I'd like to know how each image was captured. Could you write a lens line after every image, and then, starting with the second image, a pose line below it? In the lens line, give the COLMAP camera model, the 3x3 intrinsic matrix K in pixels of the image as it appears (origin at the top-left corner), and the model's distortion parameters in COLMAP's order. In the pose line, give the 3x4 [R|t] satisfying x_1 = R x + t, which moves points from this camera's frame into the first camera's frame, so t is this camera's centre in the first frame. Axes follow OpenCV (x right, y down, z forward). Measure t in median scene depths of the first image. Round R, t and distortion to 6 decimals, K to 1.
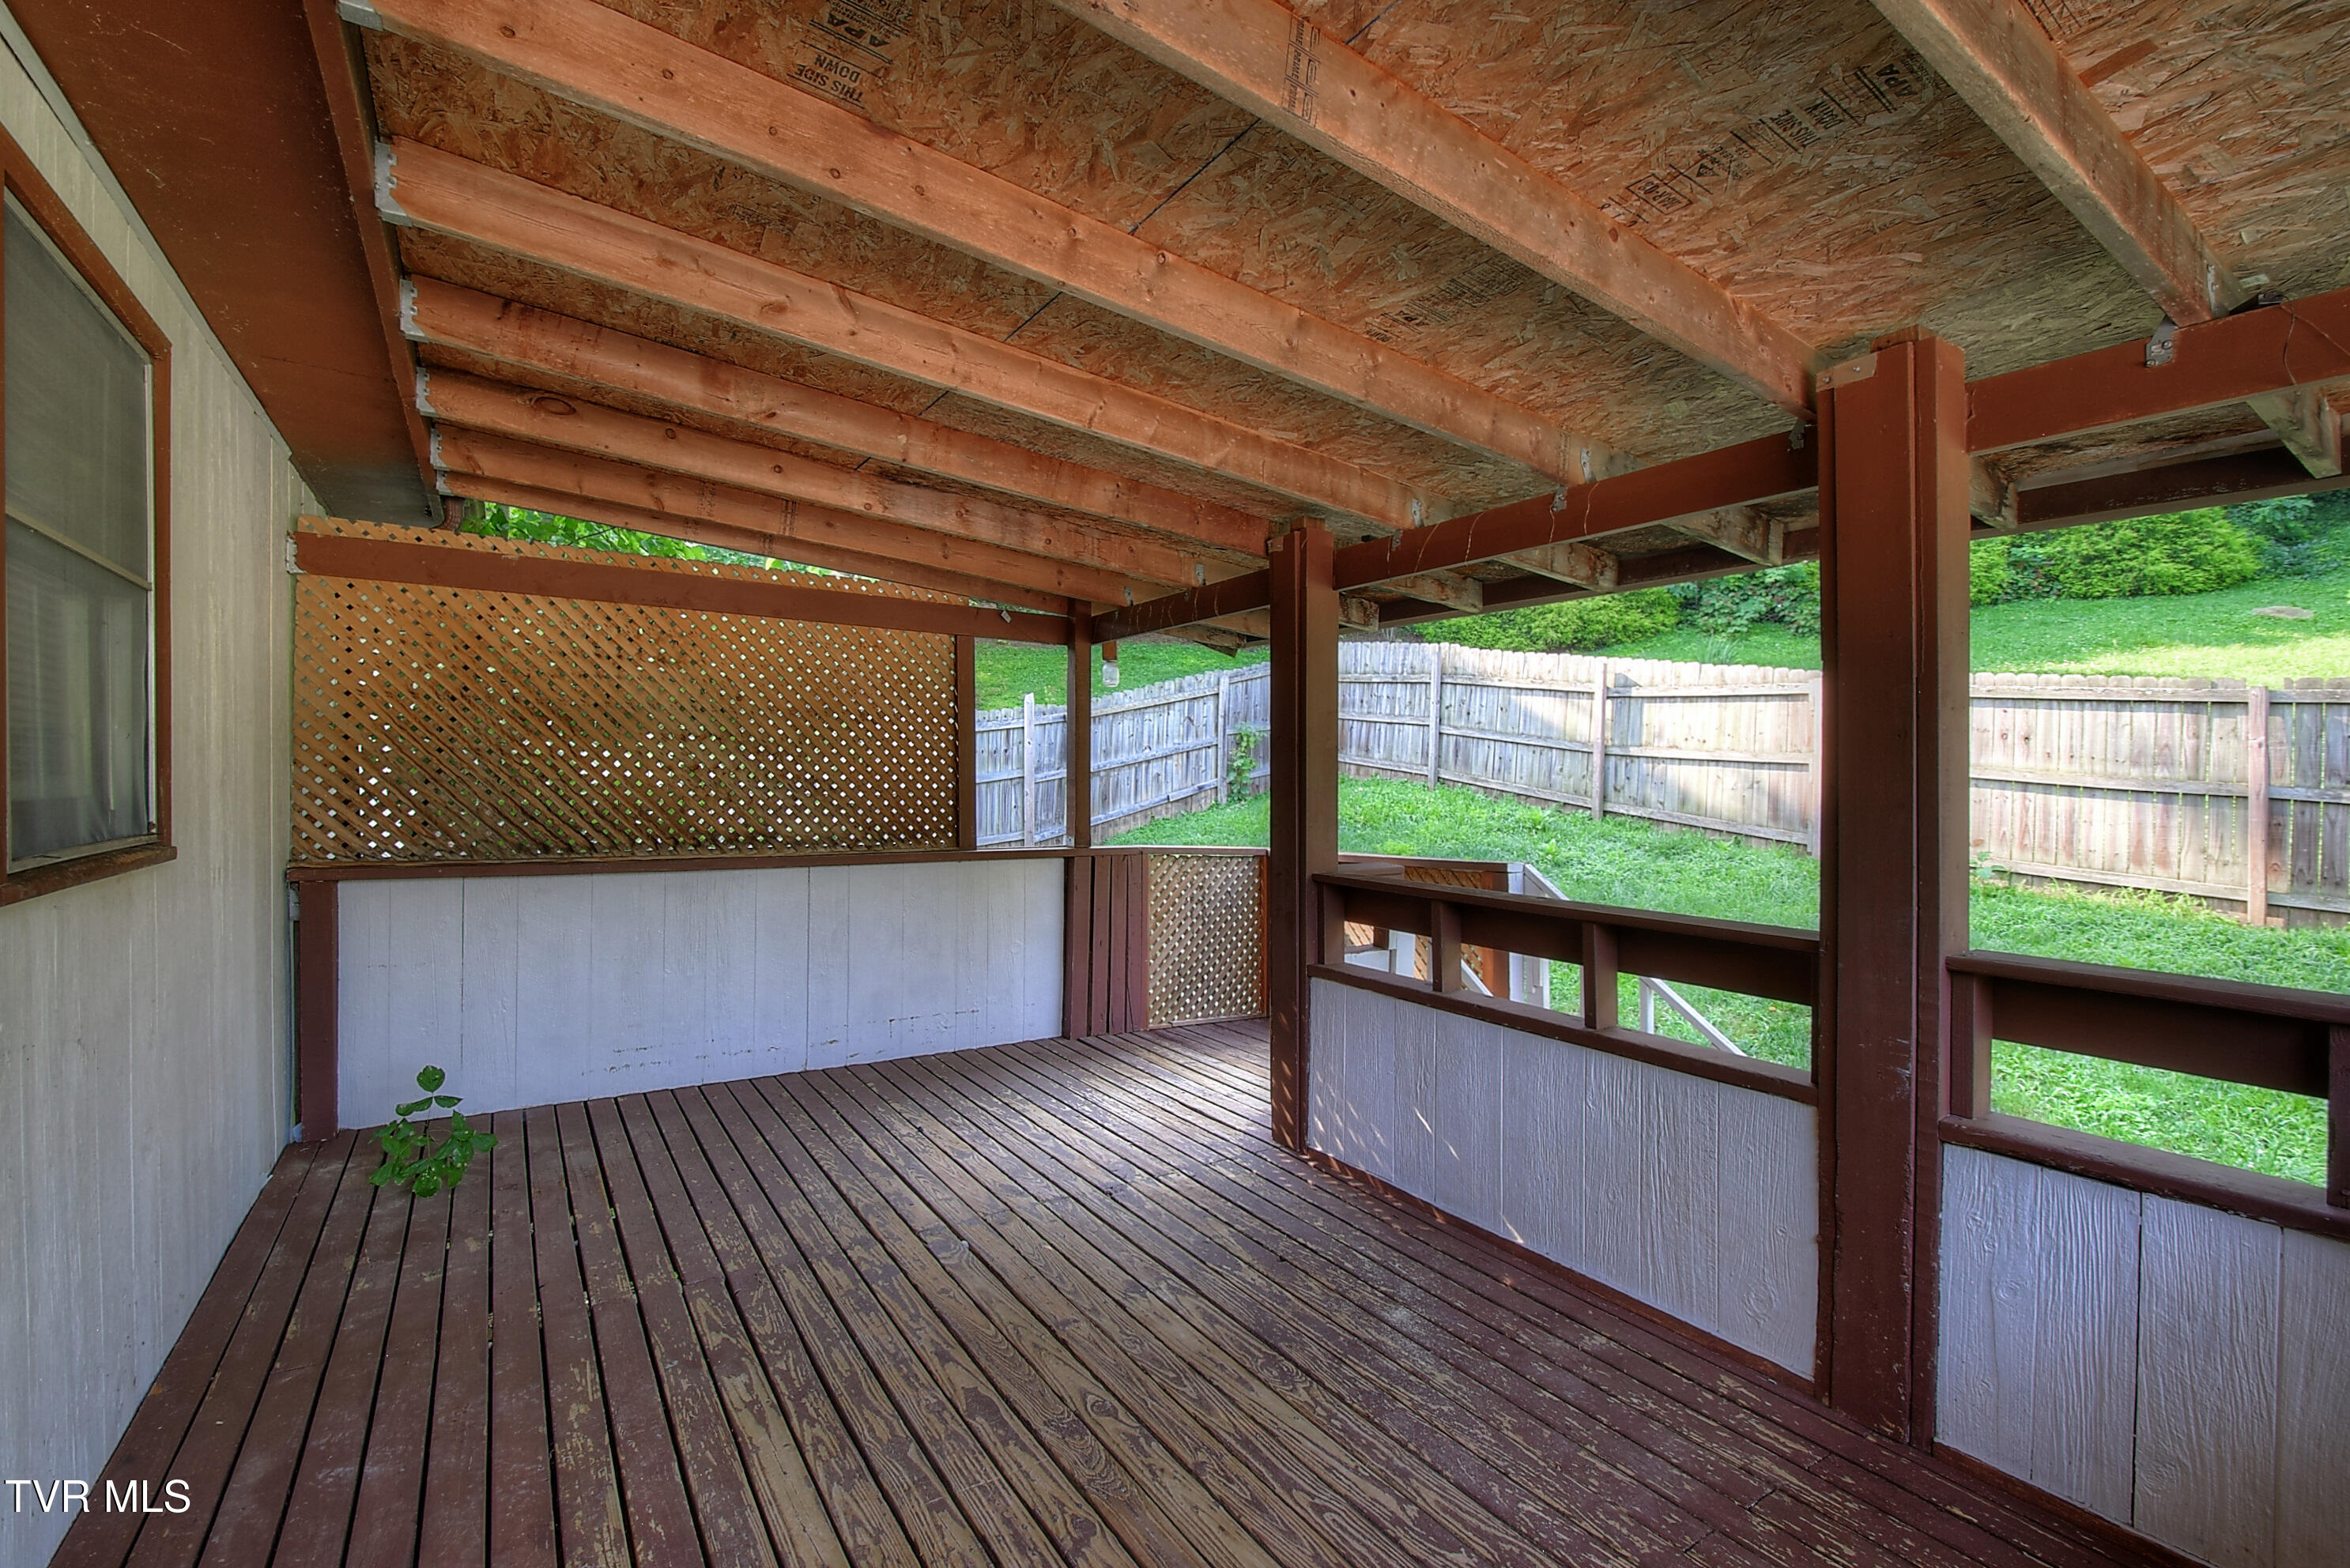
lens RADIAL K [[1043.3, 0, 1174.7], [0, 1043.3, 781.4], [0, 0, 1]] dist [0.000565, -0.007137]
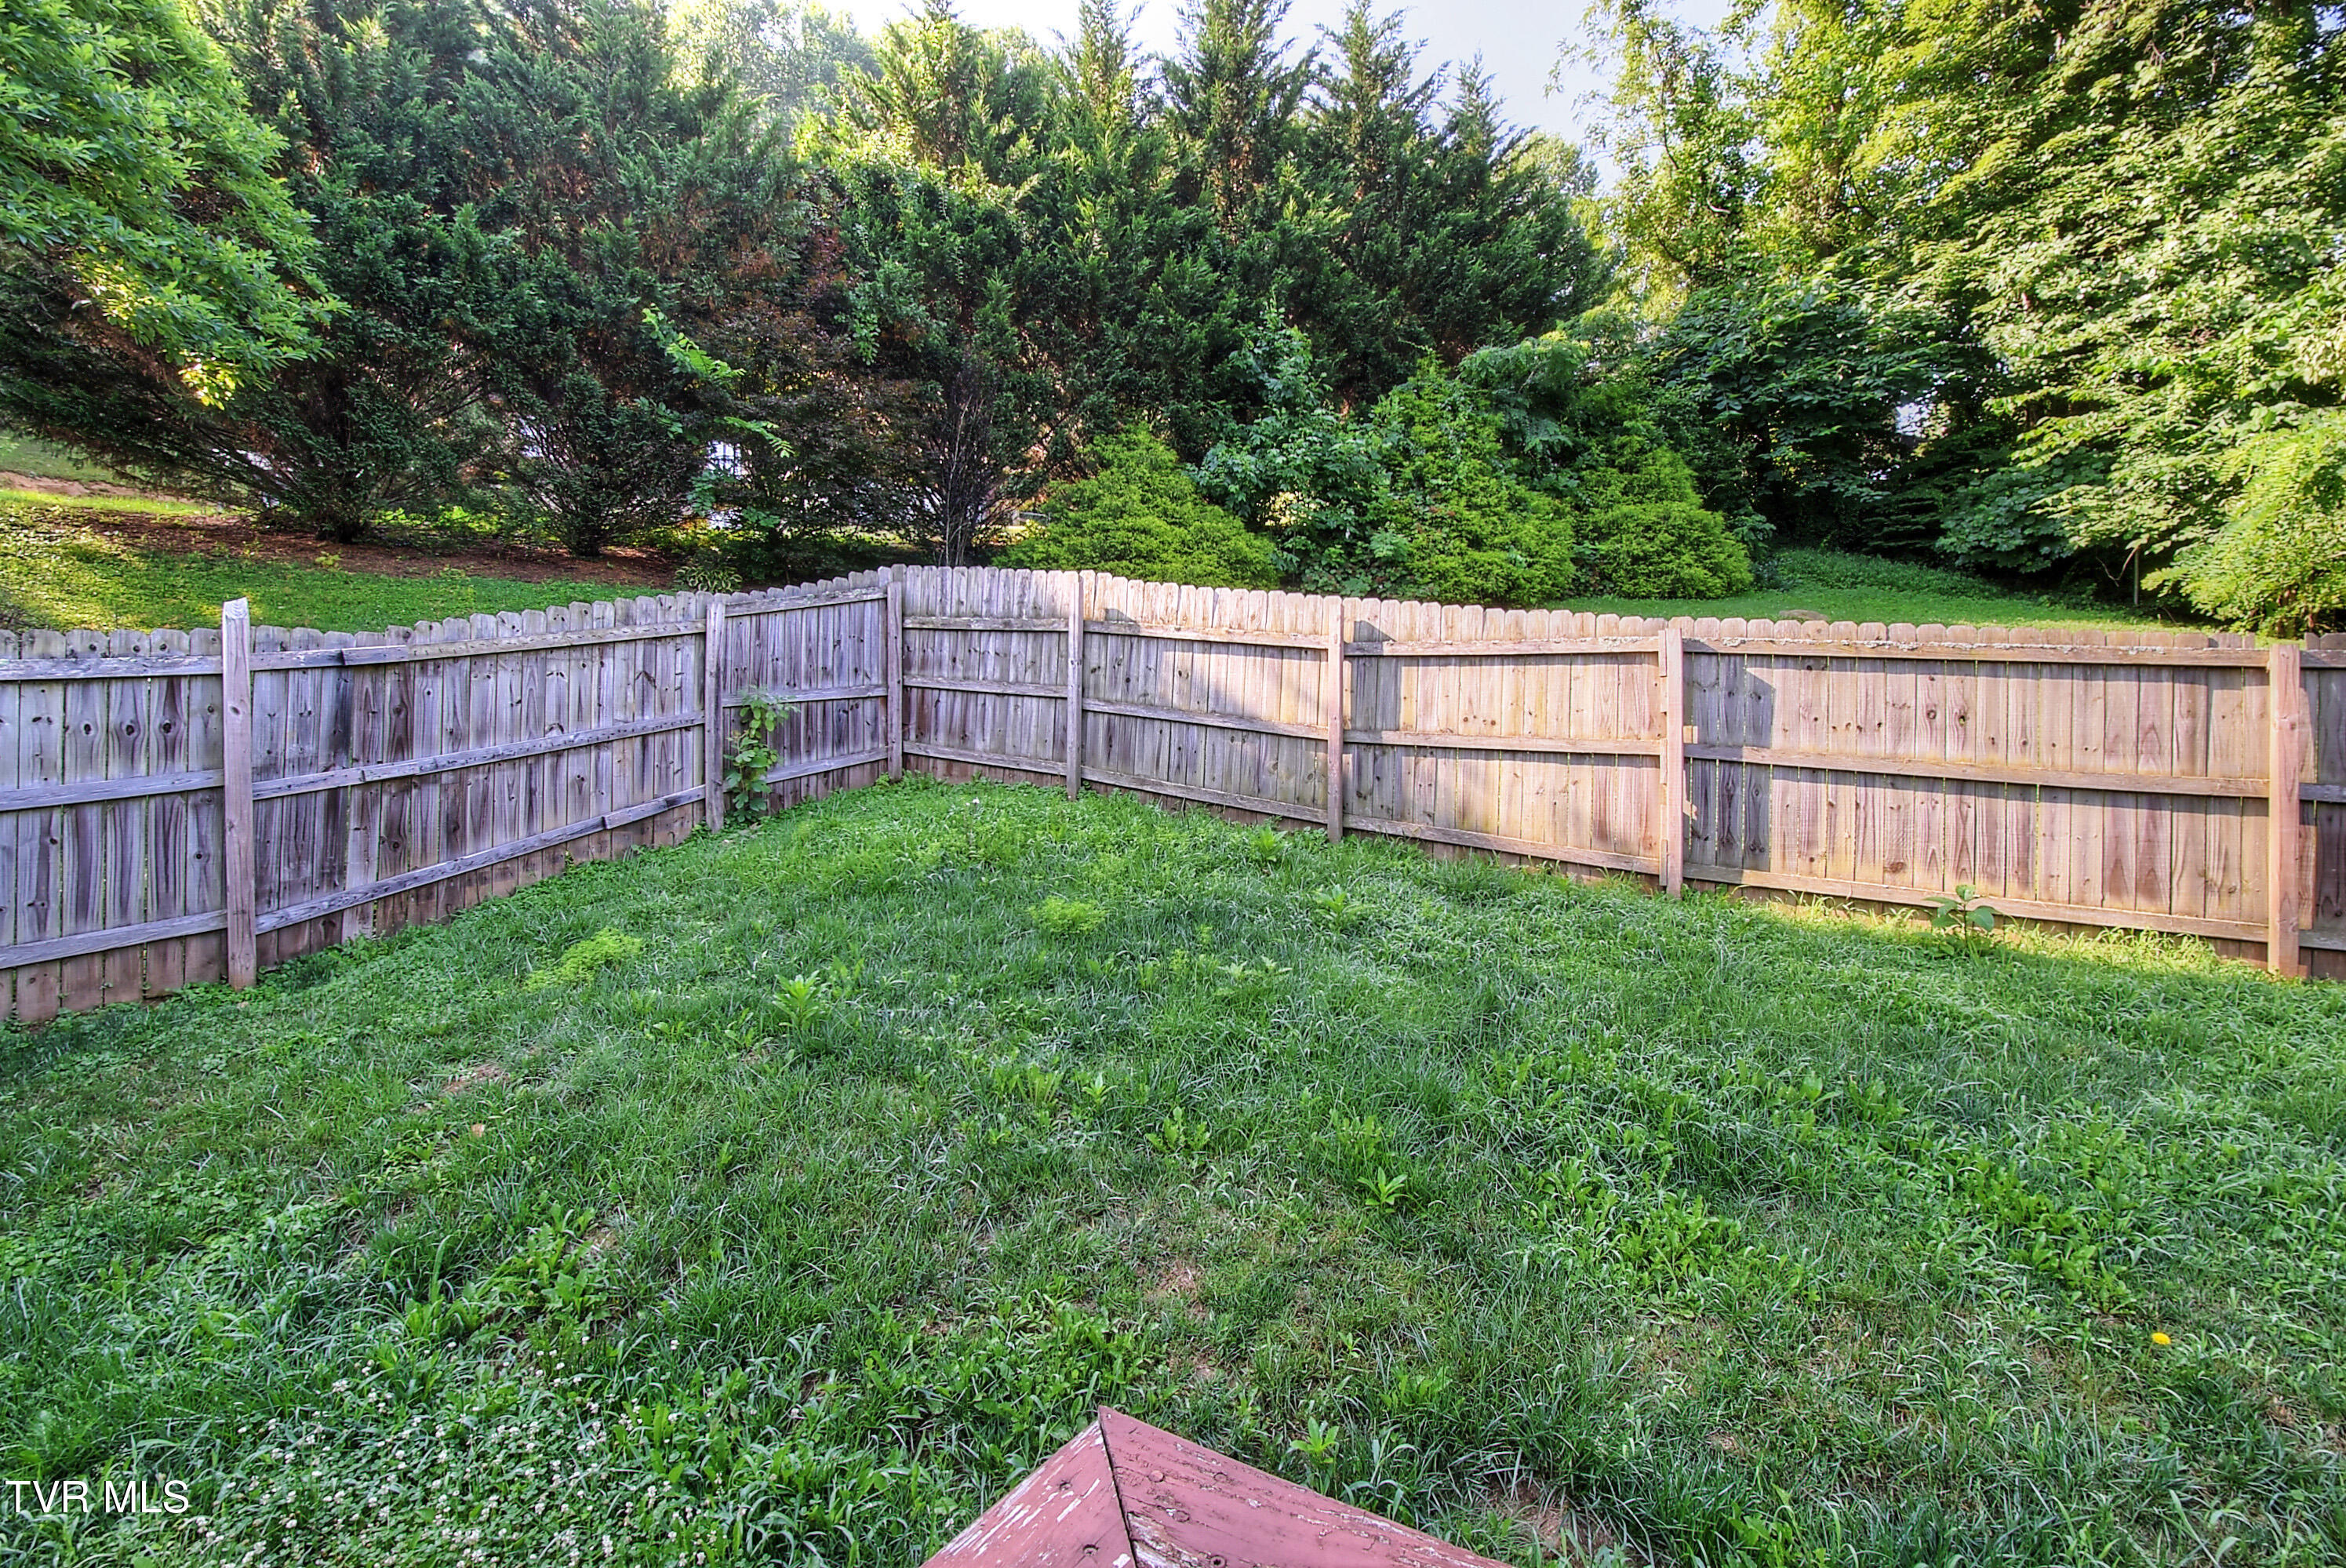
lens RADIAL K [[1031.8, 0, 1173.4], [0, 1031.8, 779.2], [0, 0, 1]] dist [-0.004201, -0.003841]
pose [[0.894596, -0.009448, 0.446776, 0.020268], [0.009777, 0.999951, 0.001568, -0.004461], [-0.446769, 0.002965, 0.894644, 0.419232]]
